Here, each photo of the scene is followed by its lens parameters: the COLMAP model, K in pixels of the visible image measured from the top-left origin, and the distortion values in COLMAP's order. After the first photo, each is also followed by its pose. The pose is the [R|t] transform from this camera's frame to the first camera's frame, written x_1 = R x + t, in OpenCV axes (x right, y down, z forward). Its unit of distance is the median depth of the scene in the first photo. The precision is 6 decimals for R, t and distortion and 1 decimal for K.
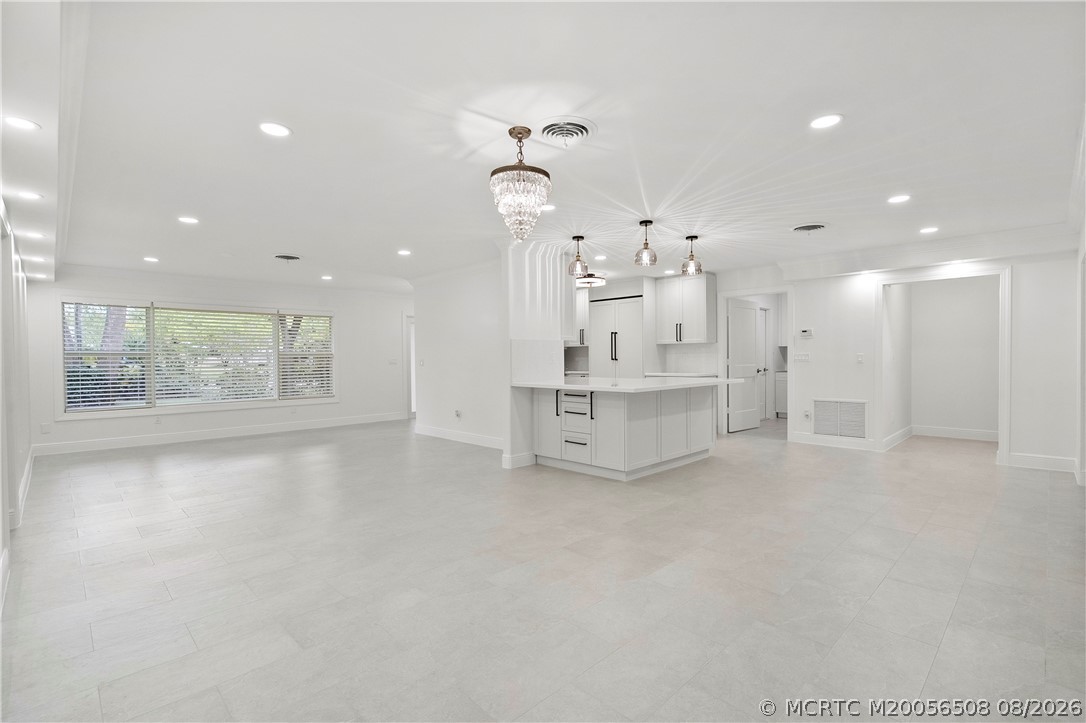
lens RADIAL K [[487.9, 0, 543.0], [0, 487.9, 361.5], [0, 0, 1]] dist [-0.010754, 0.000150]
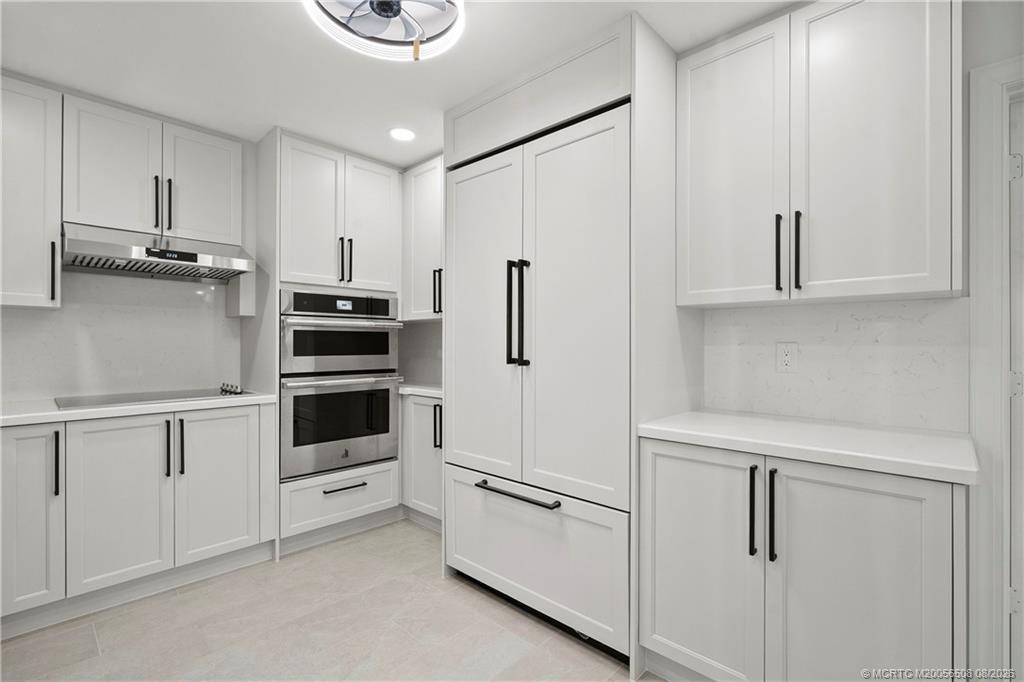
lens RADIAL K [[476.5, 0, 512.0], [0, 476.5, 341.0], [0, 0, 1]] dist [0.000739, 0.000293]
pose [[0.999500, 0.011543, 0.029420, 0.193353], [-0.011081, 0.999814, -0.015812, -0.016580], [-0.029597, 0.015478, 0.999442, 1.053738]]
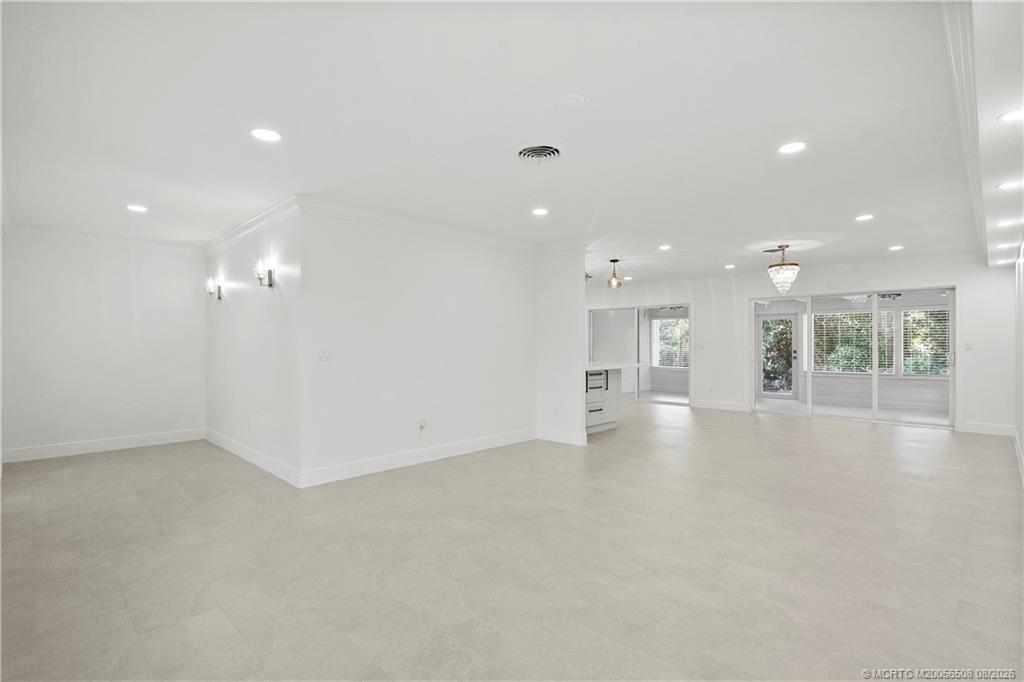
lens RADIAL K [[476.5, 0, 512.0], [0, 476.5, 341.0], [0, 0, 1]] dist [0.000739, 0.000293]
pose [[0.009449, 0.013524, 0.999864, -1.085113], [0.012462, 0.999829, -0.013641, -0.006023], [-0.999878, 0.012589, 0.009279, 1.070597]]
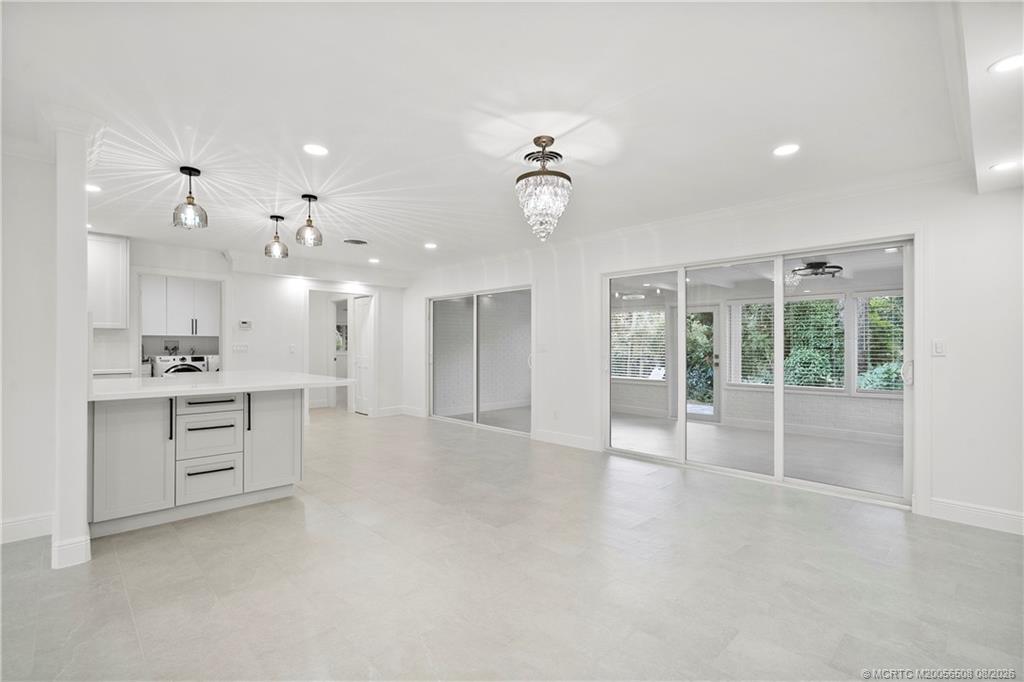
lens RADIAL K [[460.1, 0, 512.0], [0, 460.1, 341.0], [0, 0, 1]] dist [-0.010754, 0.000150]
pose [[0.028983, 0.017329, 0.999430, -0.502122], [0.009569, 0.999799, -0.017613, -0.001657], [-0.999534, 0.010074, 0.028811, 0.489803]]
